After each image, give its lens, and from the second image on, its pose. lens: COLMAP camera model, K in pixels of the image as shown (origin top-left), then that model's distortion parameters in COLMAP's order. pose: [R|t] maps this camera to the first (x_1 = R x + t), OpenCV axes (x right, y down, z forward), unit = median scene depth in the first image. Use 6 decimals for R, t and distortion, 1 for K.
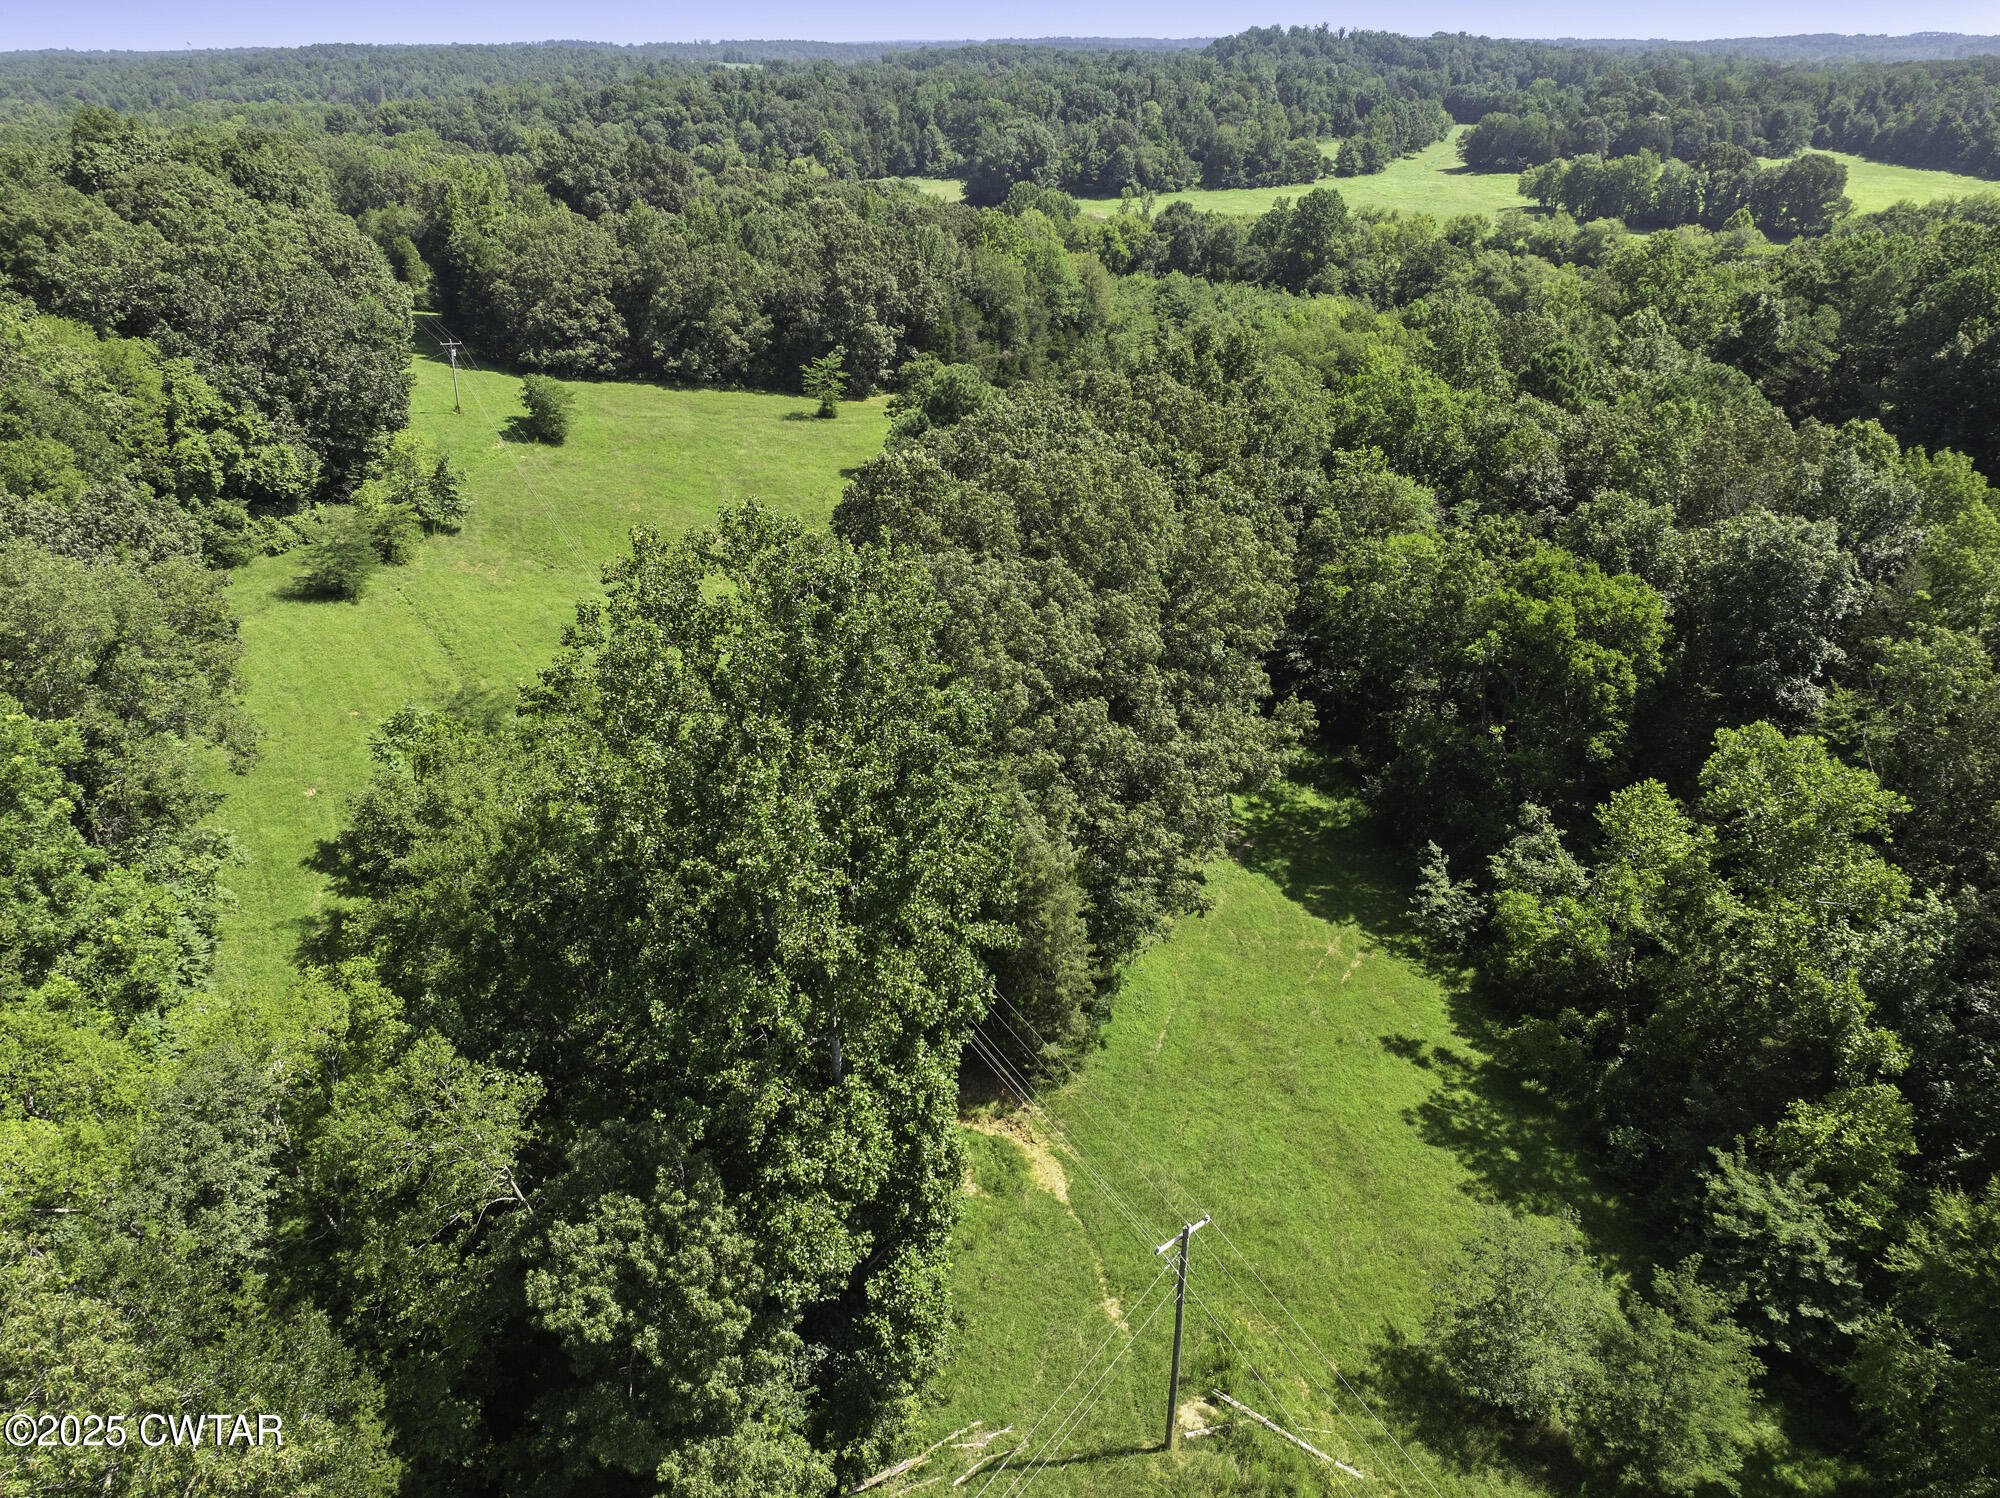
lens RADIAL K [[1404.1, 0, 1000.0], [0, 1404.1, 749.0], [0, 0, 1]] dist [-0.064250, 0.038487]
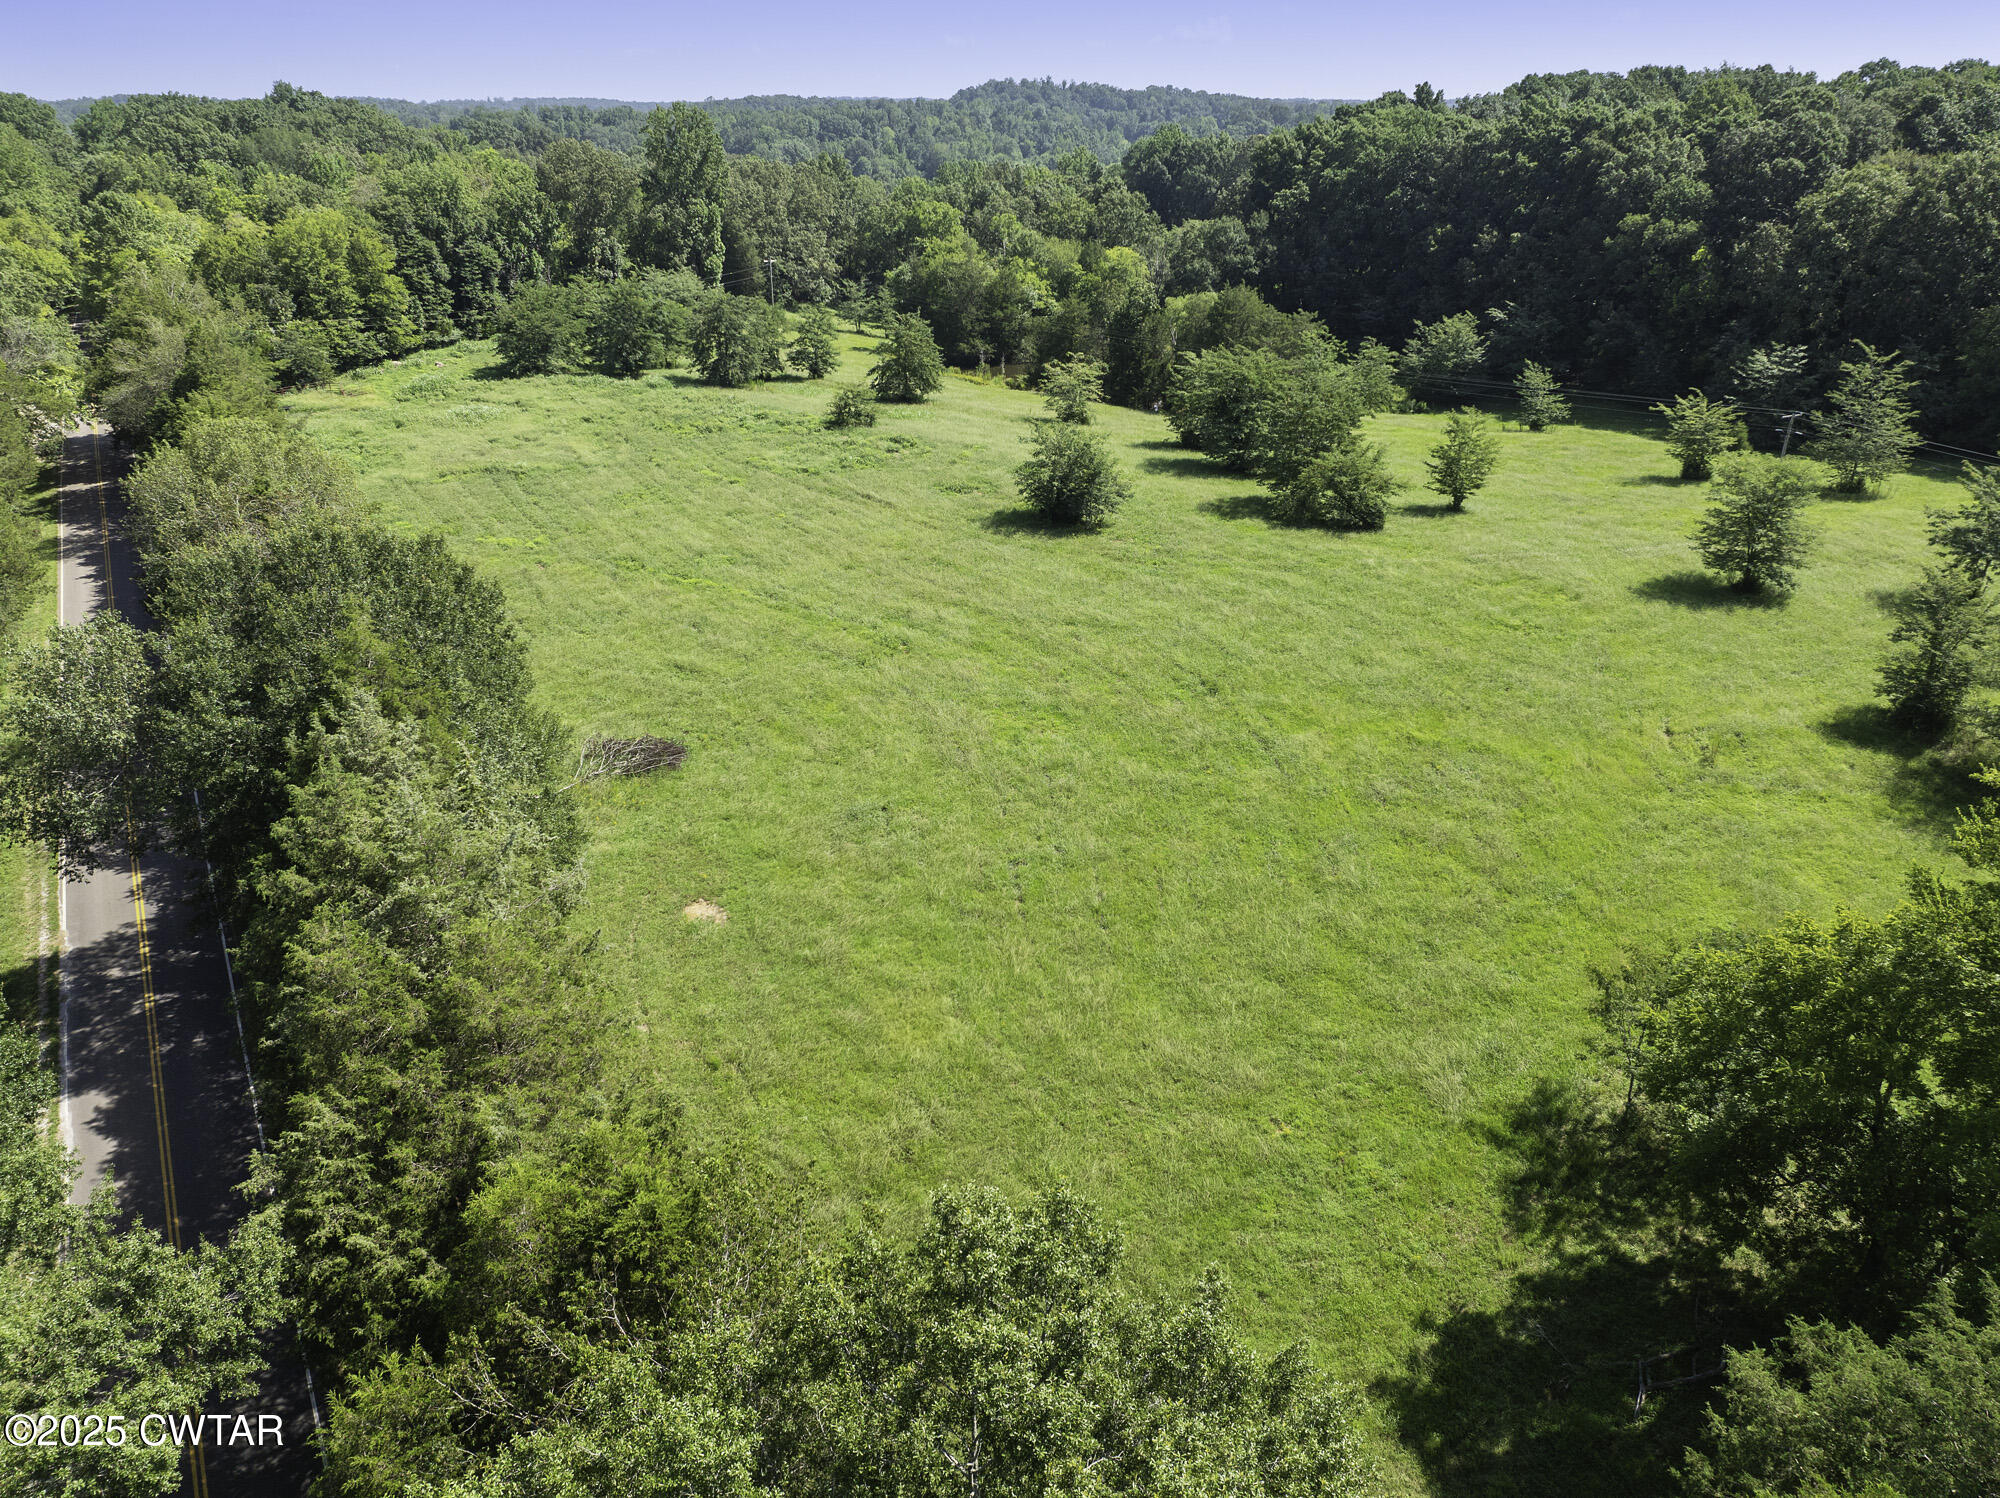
lens RADIAL K [[1404.1, 0, 1000.0], [0, 1404.1, 749.0], [0, 0, 1]] dist [-0.064250, 0.038487]
pose [[0.990488, -0.050319, 0.128068, 0.016530], [0.055128, 0.997891, -0.034284, 0.165764], [-0.126073, 0.041018, 0.991173, -0.282780]]
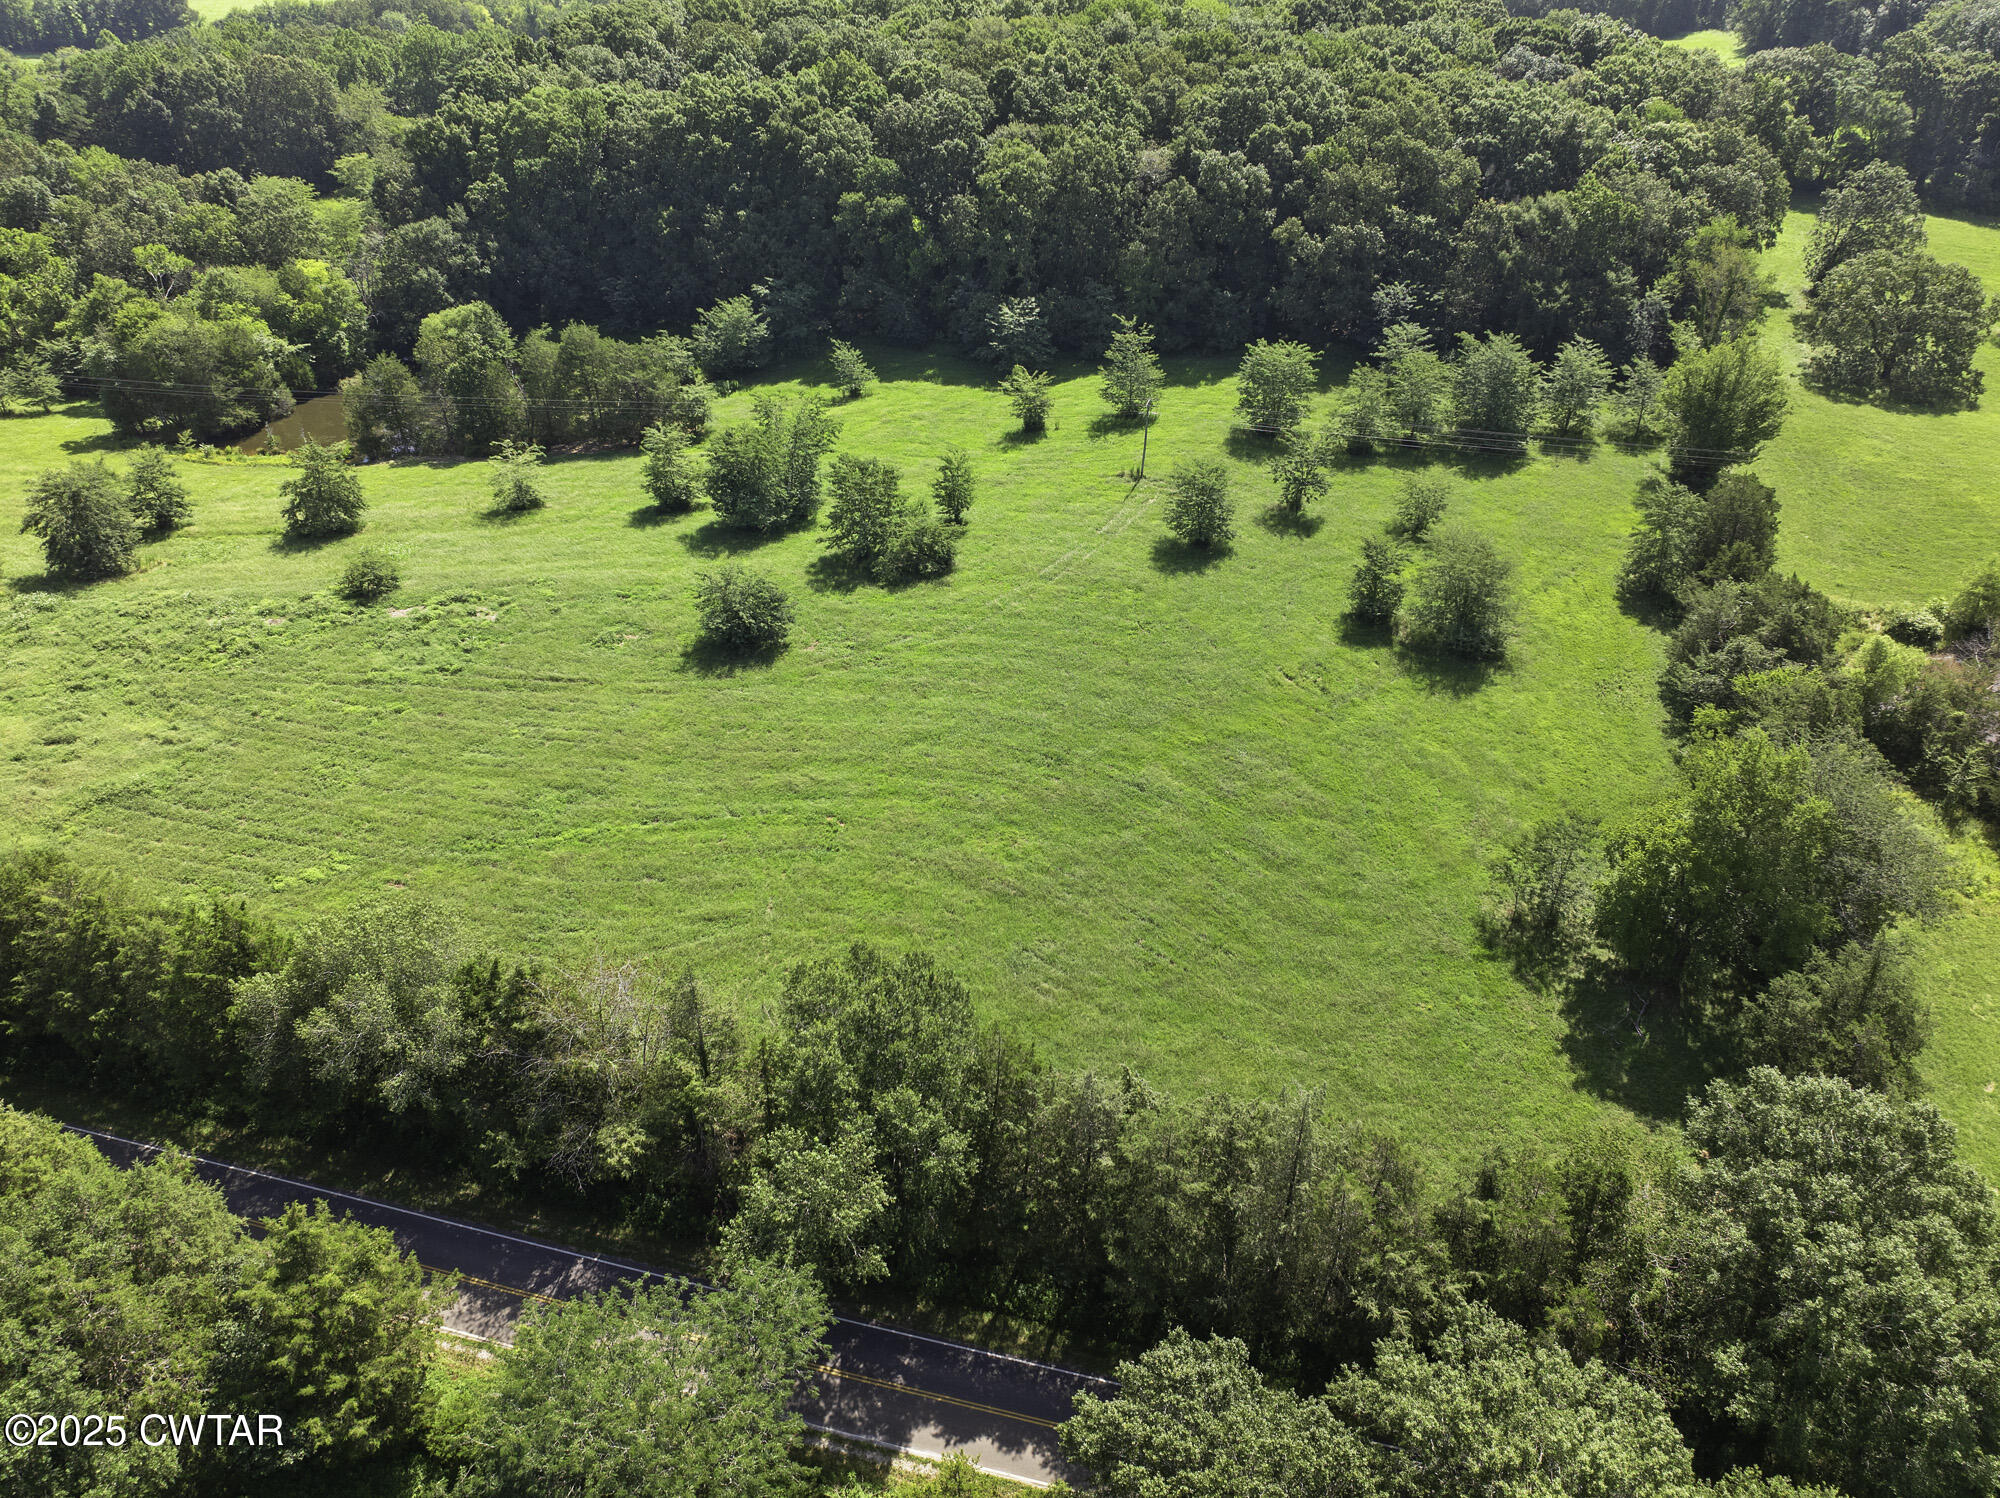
lens RADIAL K [[1404.1, 0, 1000.0], [0, 1404.1, 749.0], [0, 0, 1]] dist [-0.064250, 0.038487]
pose [[0.602253, -0.439909, 0.666161, -0.071394], [0.360525, 0.894404, 0.264693, 0.106129], [-0.712258, 0.080756, 0.697256, -0.280152]]
